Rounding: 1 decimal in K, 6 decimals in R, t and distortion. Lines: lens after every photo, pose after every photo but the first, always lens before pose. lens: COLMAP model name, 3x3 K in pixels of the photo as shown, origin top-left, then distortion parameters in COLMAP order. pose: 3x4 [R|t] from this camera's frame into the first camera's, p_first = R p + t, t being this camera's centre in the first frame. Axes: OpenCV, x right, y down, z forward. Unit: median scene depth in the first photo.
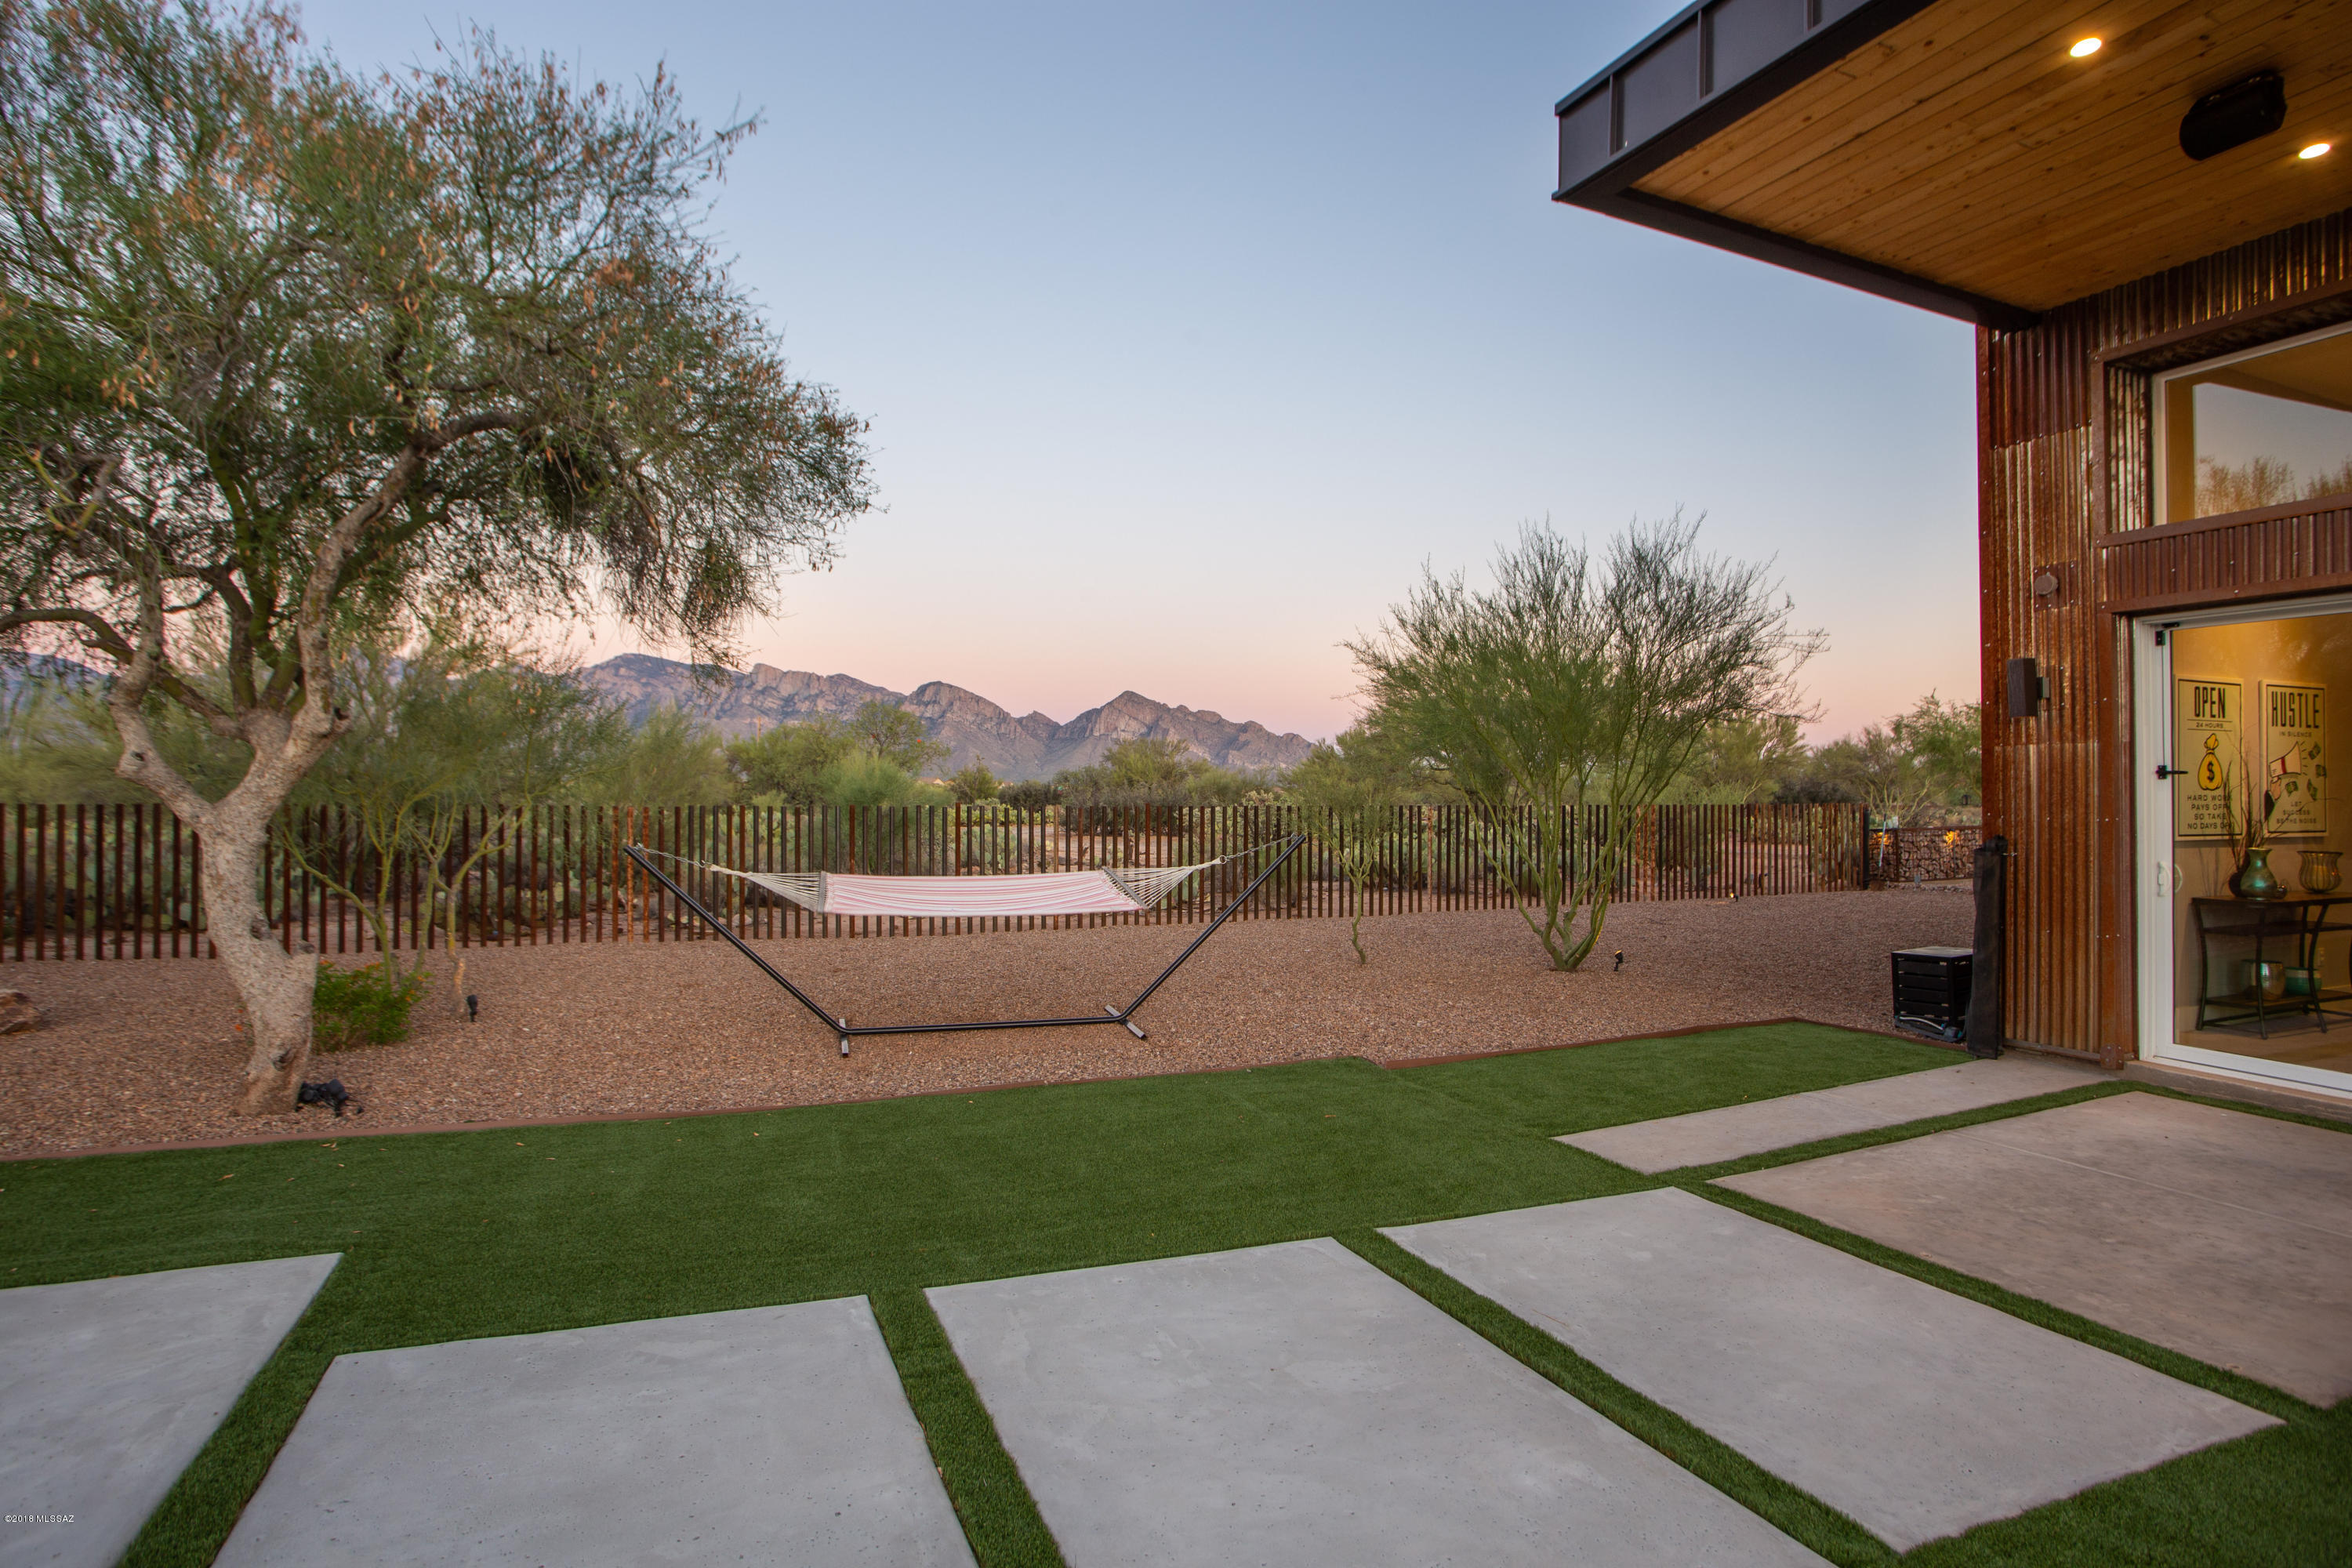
lens RADIAL K [[1232.8, 0, 1184.7], [0, 1232.8, 774.5], [0, 0, 1]] dist [-0.042568, 0.013422]
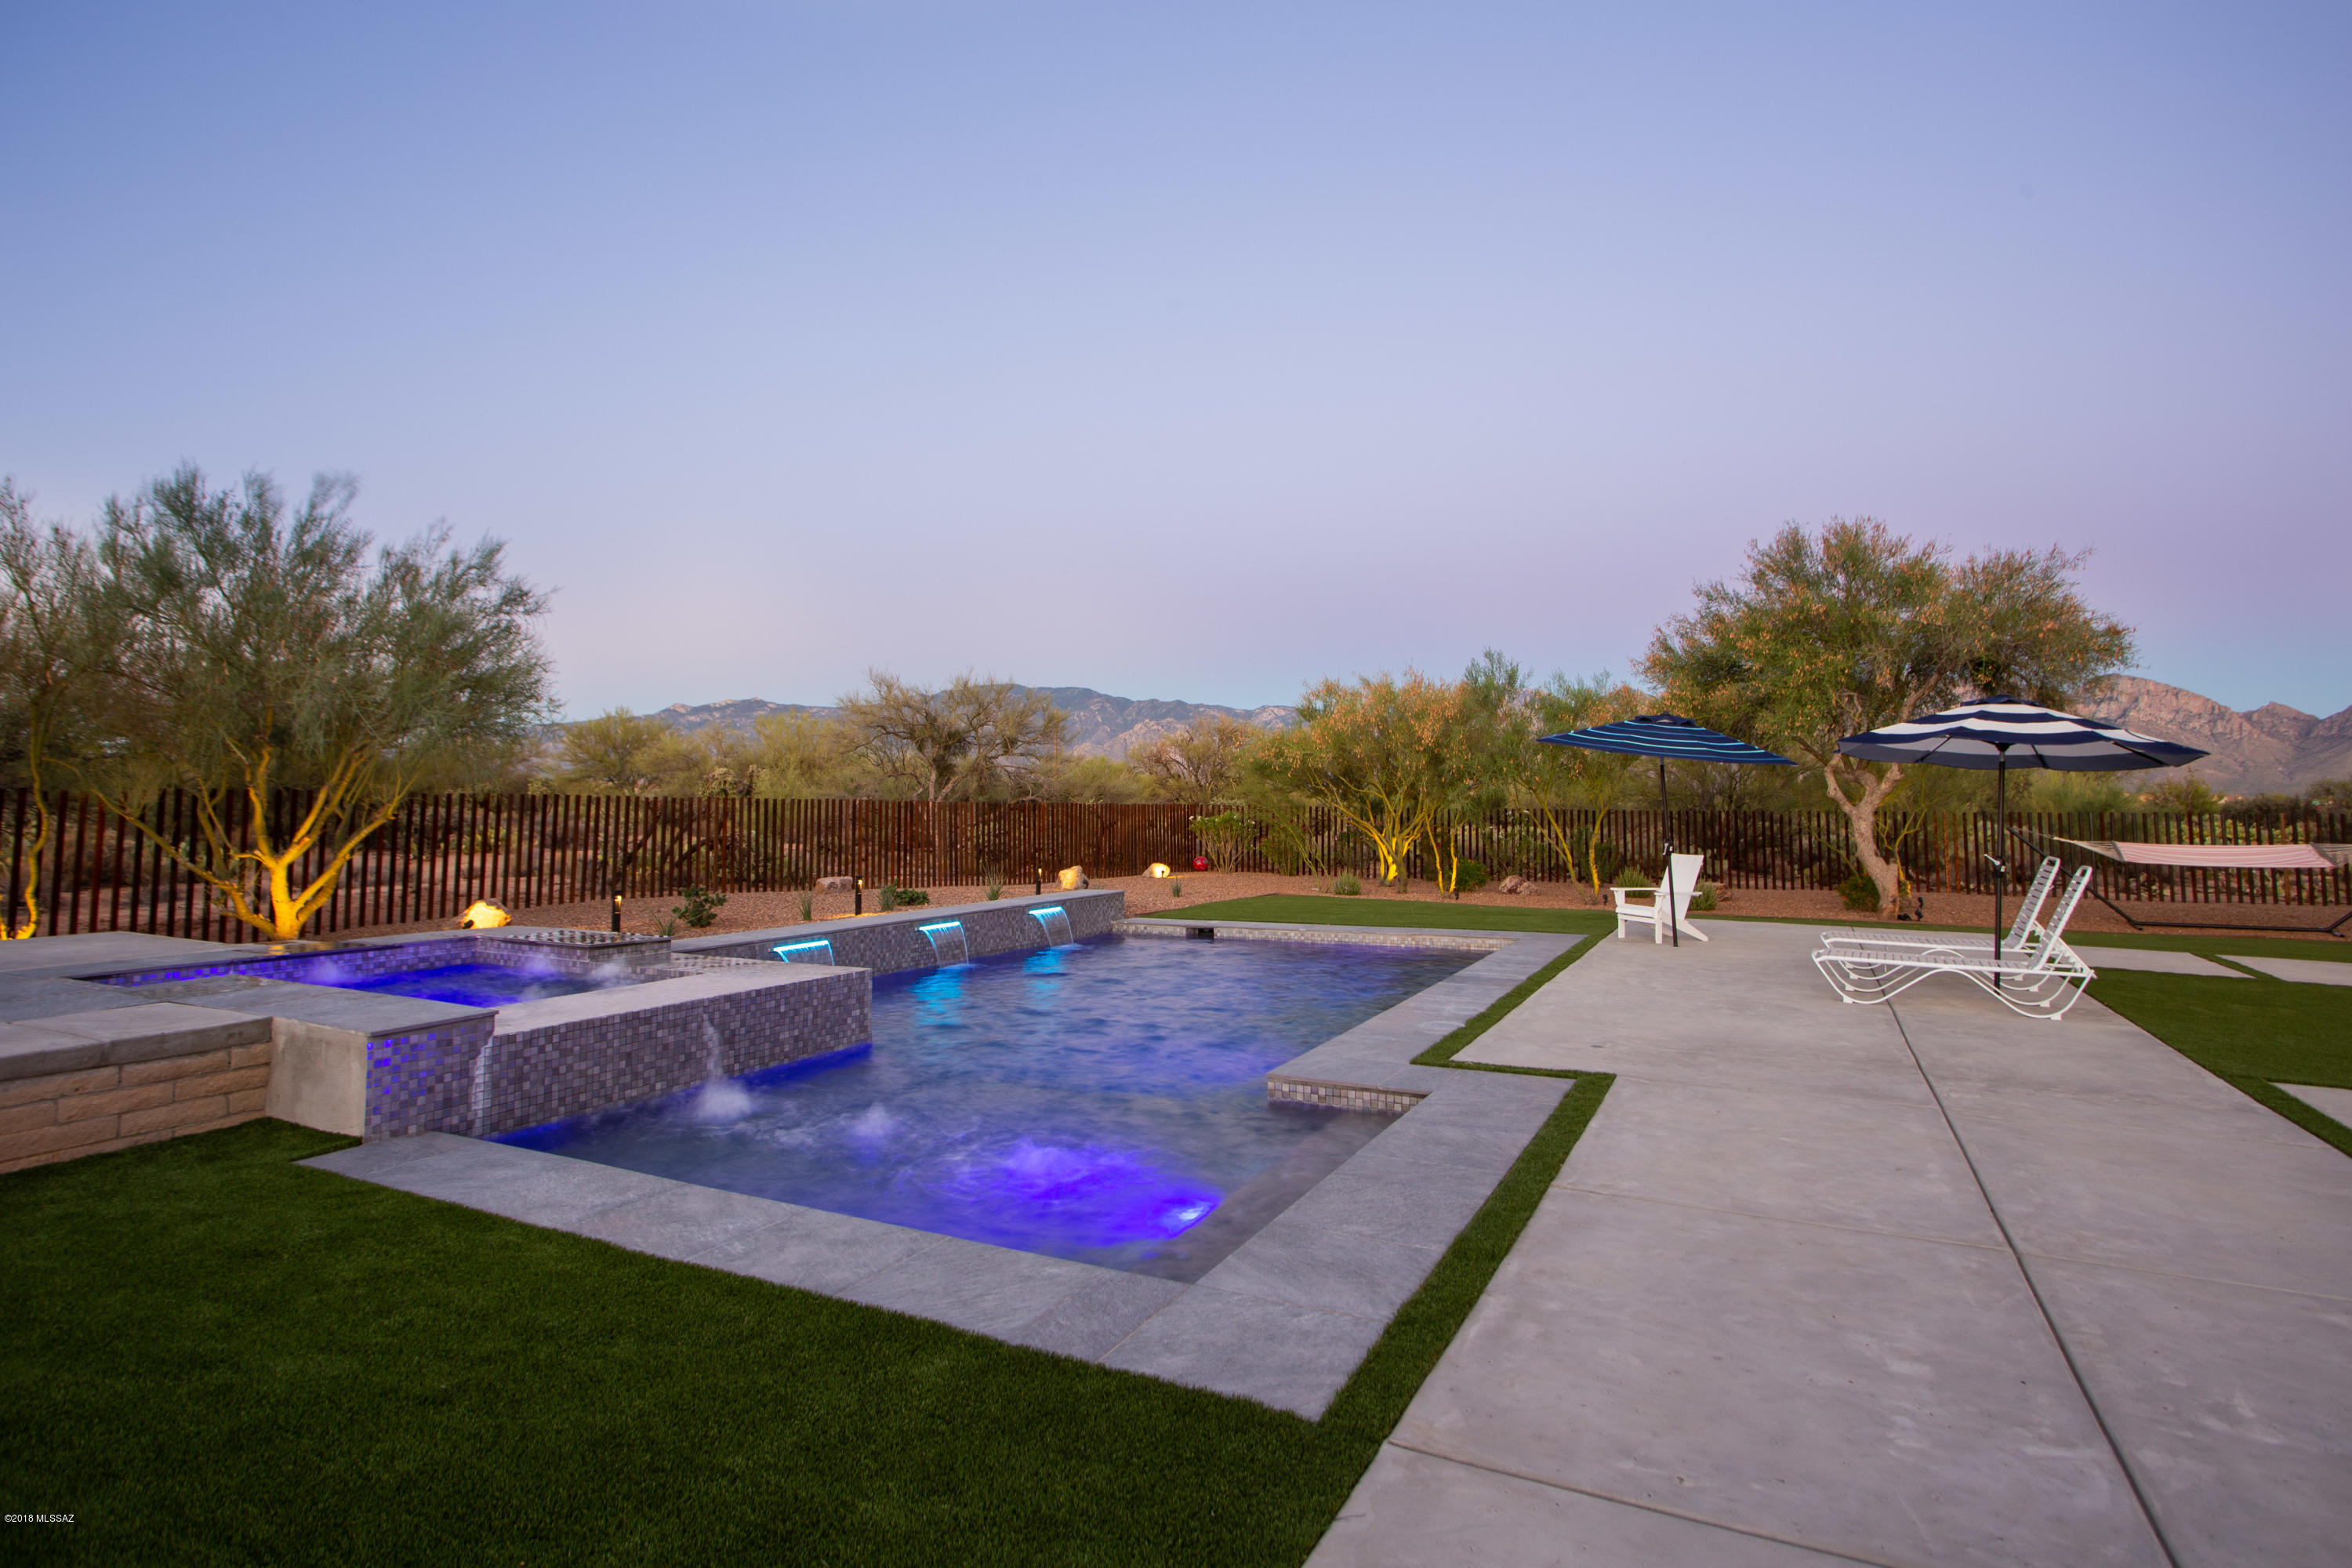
lens RADIAL K [[1232.8, 0, 1186.4], [0, 1232.8, 725.5], [0, 0, 1]] dist [-0.042568, 0.013422]
pose [[0.654752, -0.048442, -0.754290, 0.281860], [0.008181, 0.998340, -0.057014, -0.014859], [0.755799, 0.031159, 0.654062, -1.921620]]
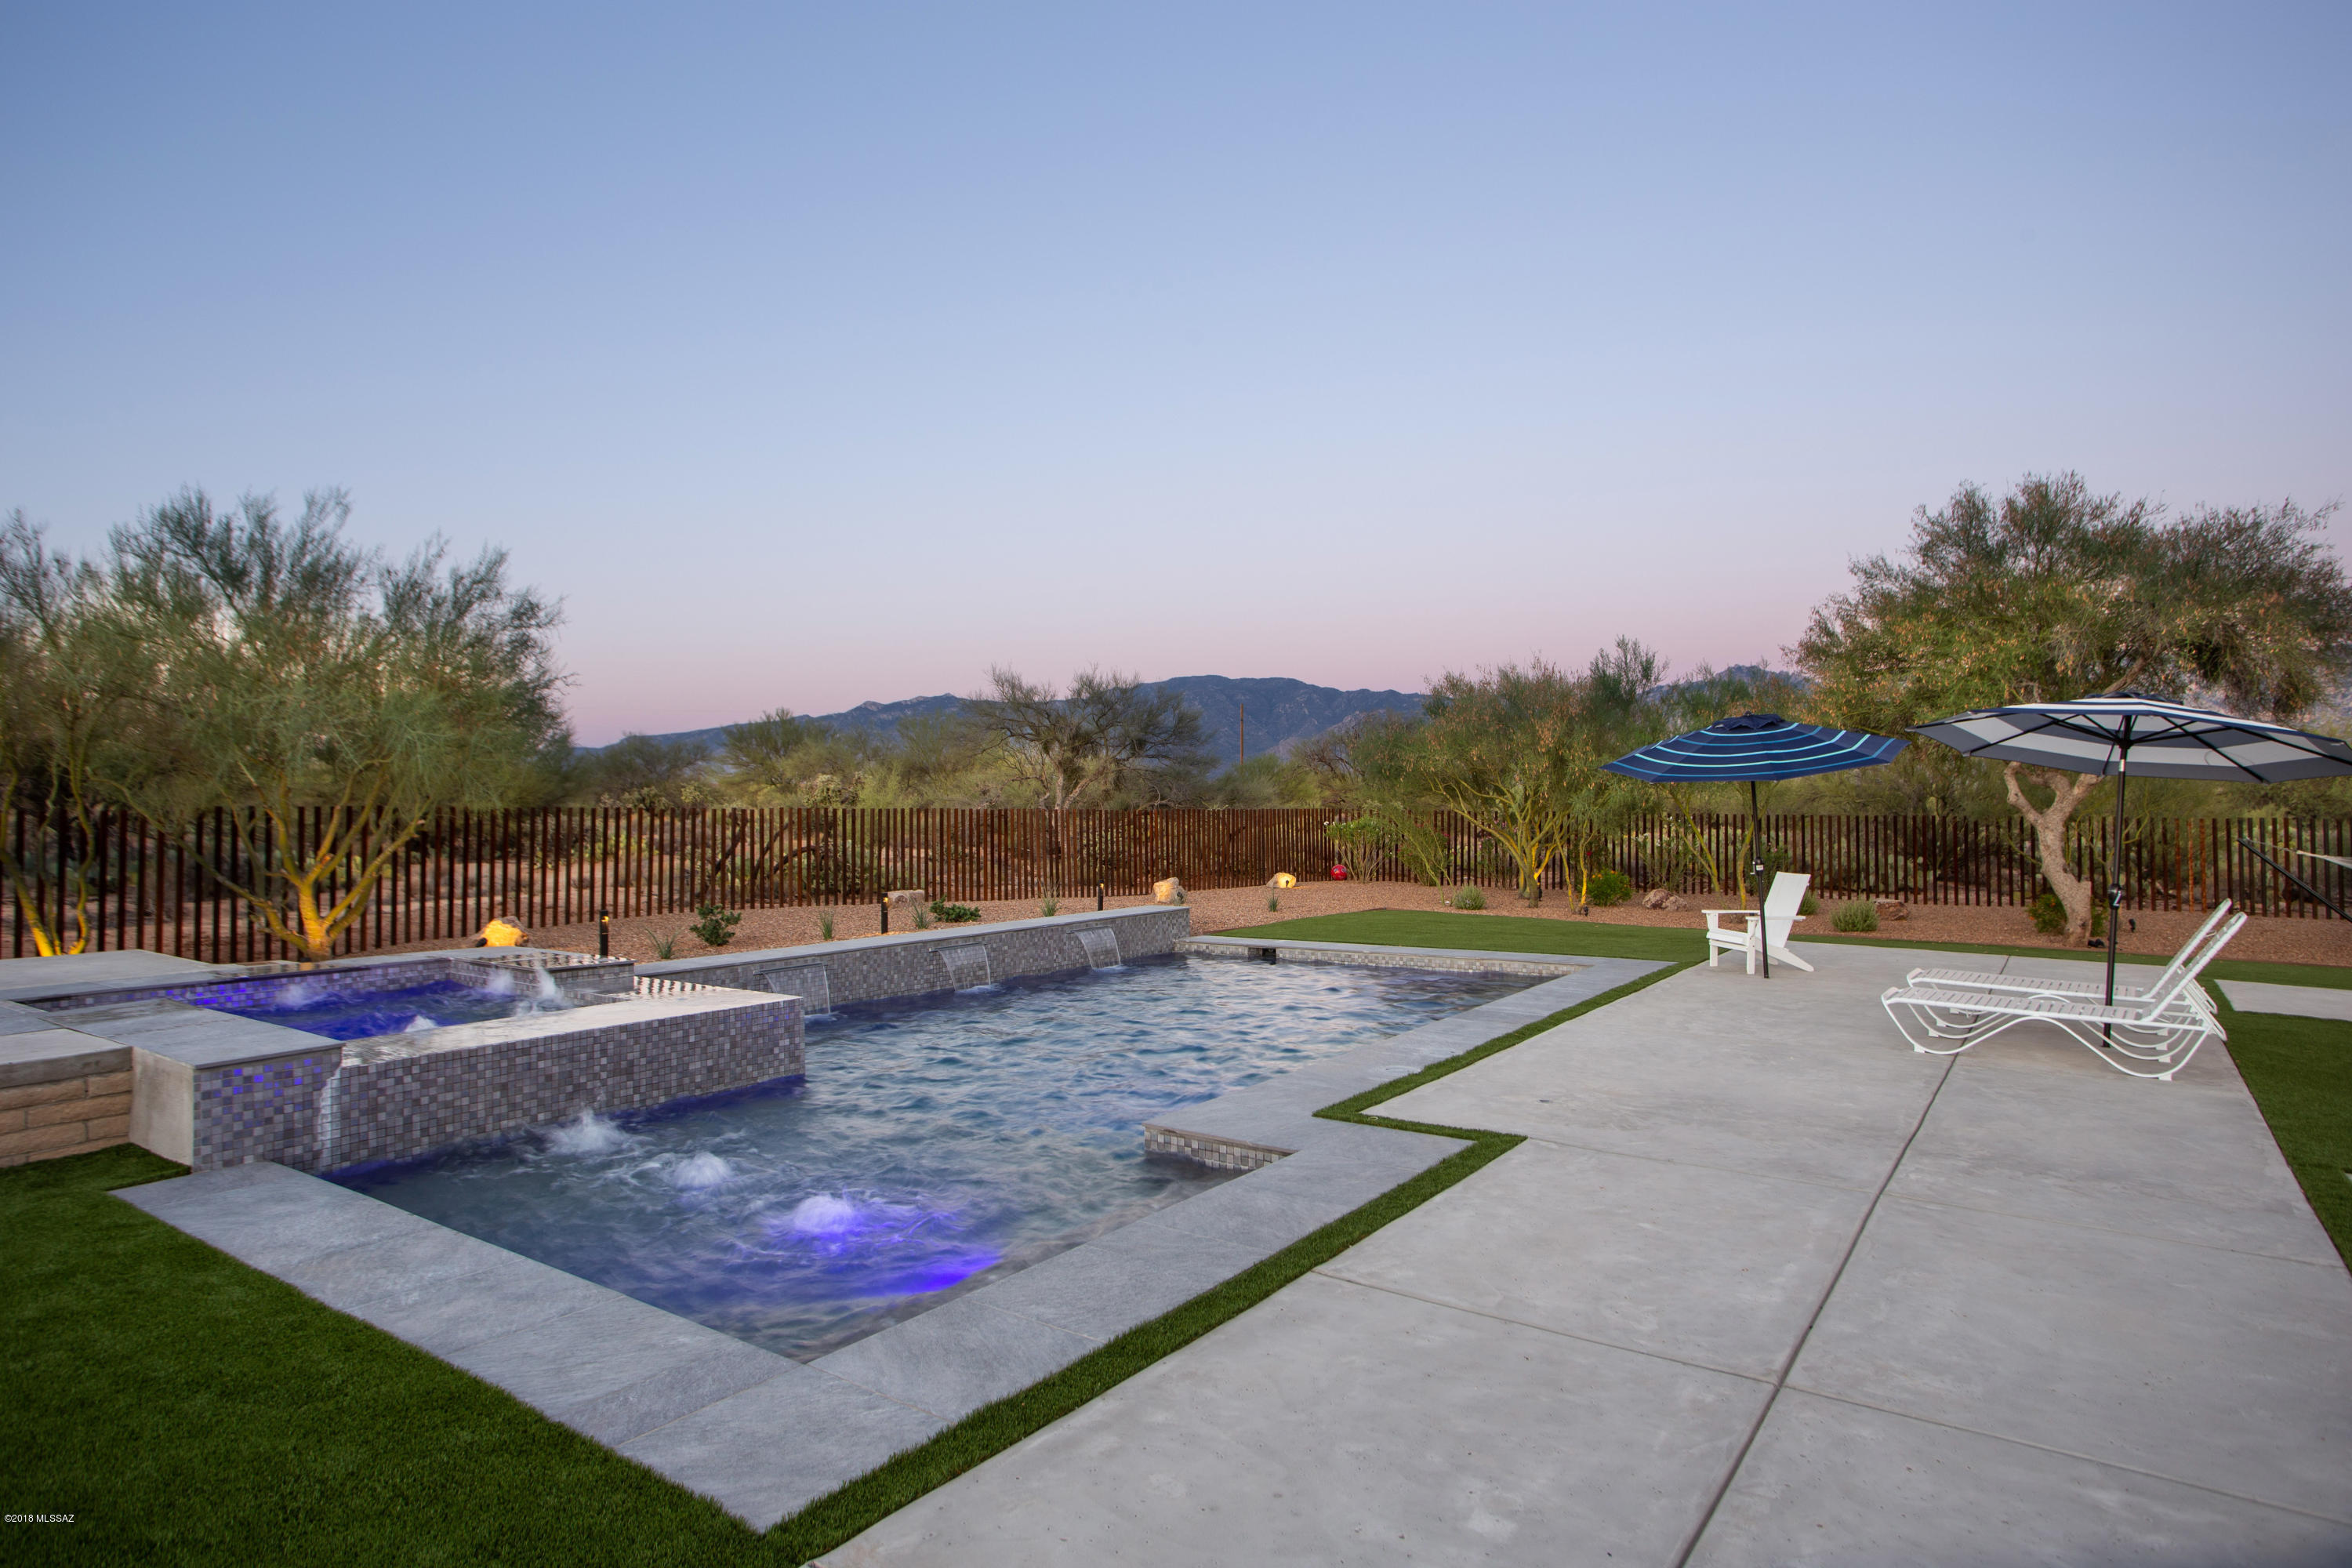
lens RADIAL K [[1312.7, 0, 1195.9], [0, 1312.7, 769.4], [0, 0, 1]] dist [-0.033169, 0.013868]
pose [[0.543333, -0.024355, -0.839164, 0.409793], [0.013319, 0.999703, -0.020391, -0.033819], [0.839411, -0.000098, 0.543497, -1.724874]]
